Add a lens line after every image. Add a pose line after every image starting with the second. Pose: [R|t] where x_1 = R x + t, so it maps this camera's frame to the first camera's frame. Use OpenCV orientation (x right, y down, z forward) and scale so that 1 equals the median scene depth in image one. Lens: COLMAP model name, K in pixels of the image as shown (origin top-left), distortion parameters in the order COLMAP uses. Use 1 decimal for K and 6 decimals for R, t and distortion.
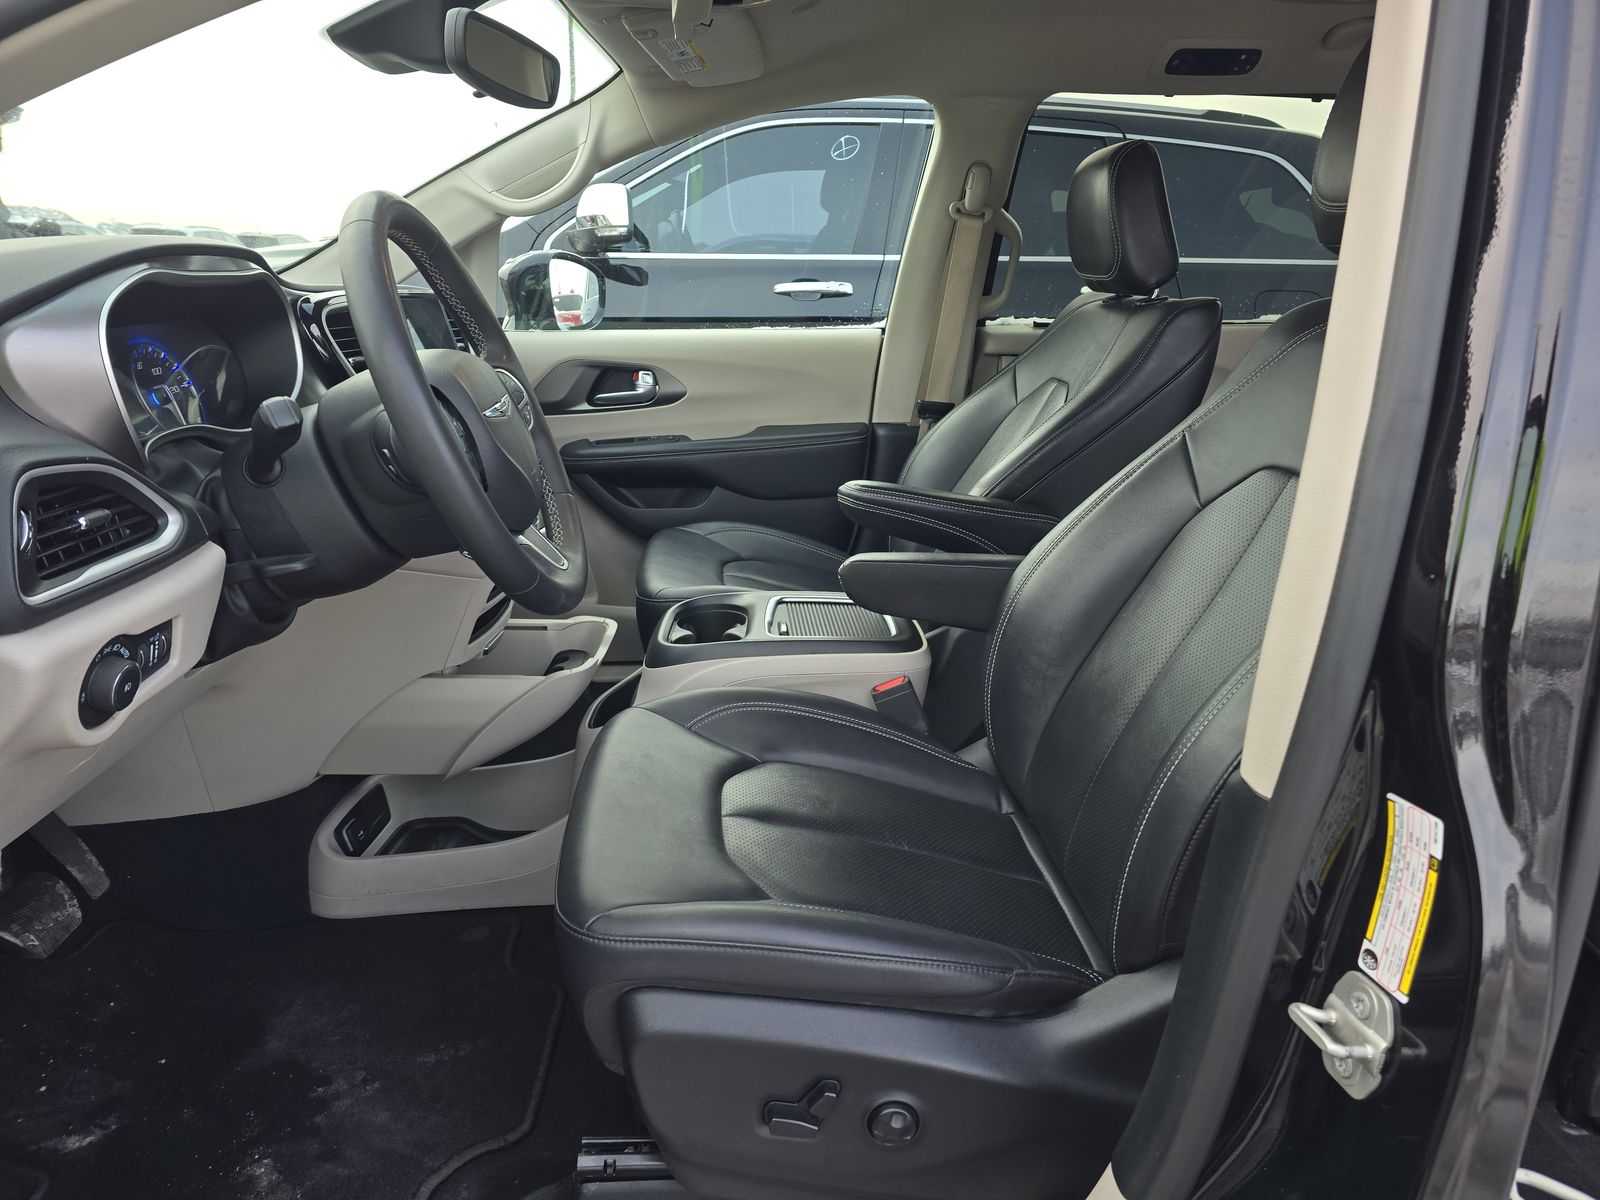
lens RADIAL K [[1047.7, 0, 799.3], [0, 1047.7, 605.4], [0, 0, 1]] dist [0.052085, -0.038619]
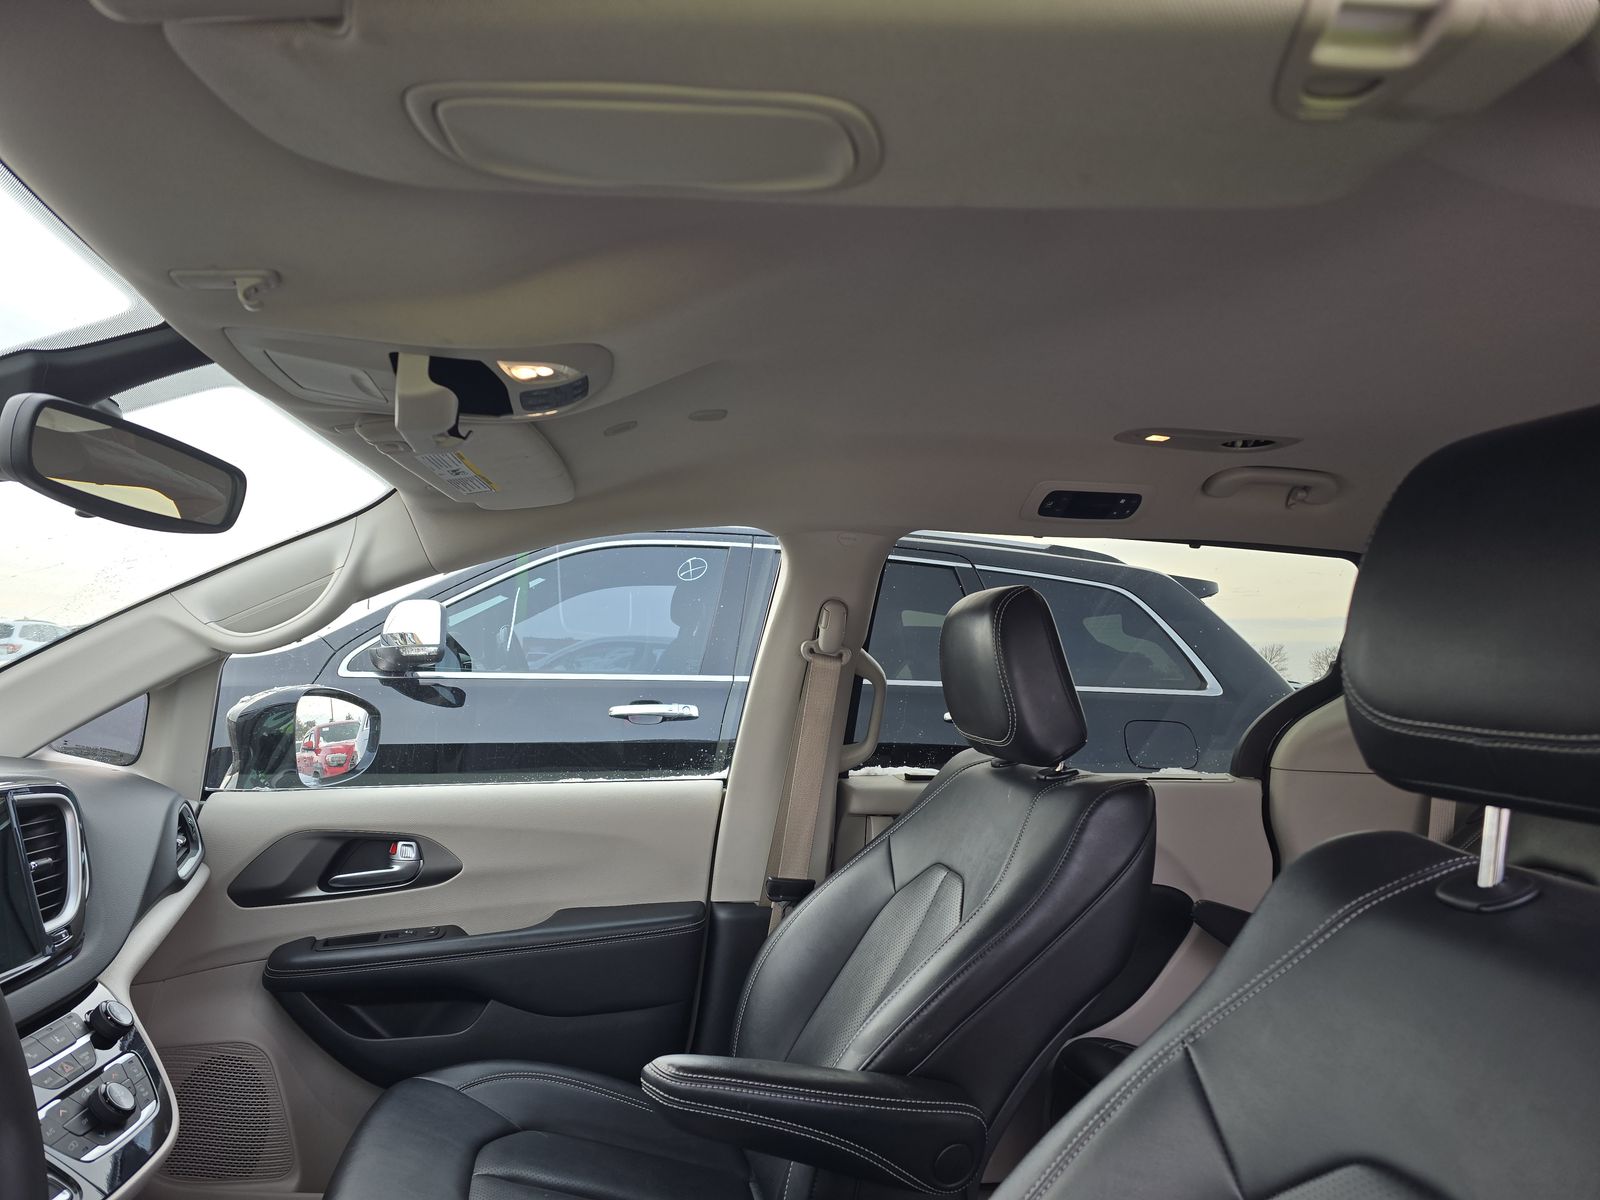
lens RADIAL K [[1047.7, 0, 794.6], [0, 1047.7, 597.3], [0, 0, 1]] dist [0.052085, -0.038619]
pose [[0.992149, 0.022061, 0.123104, 0.031864], [0.024257, 0.931684, -0.362460, -0.104460], [-0.122690, 0.362600, 0.923833, 0.202434]]
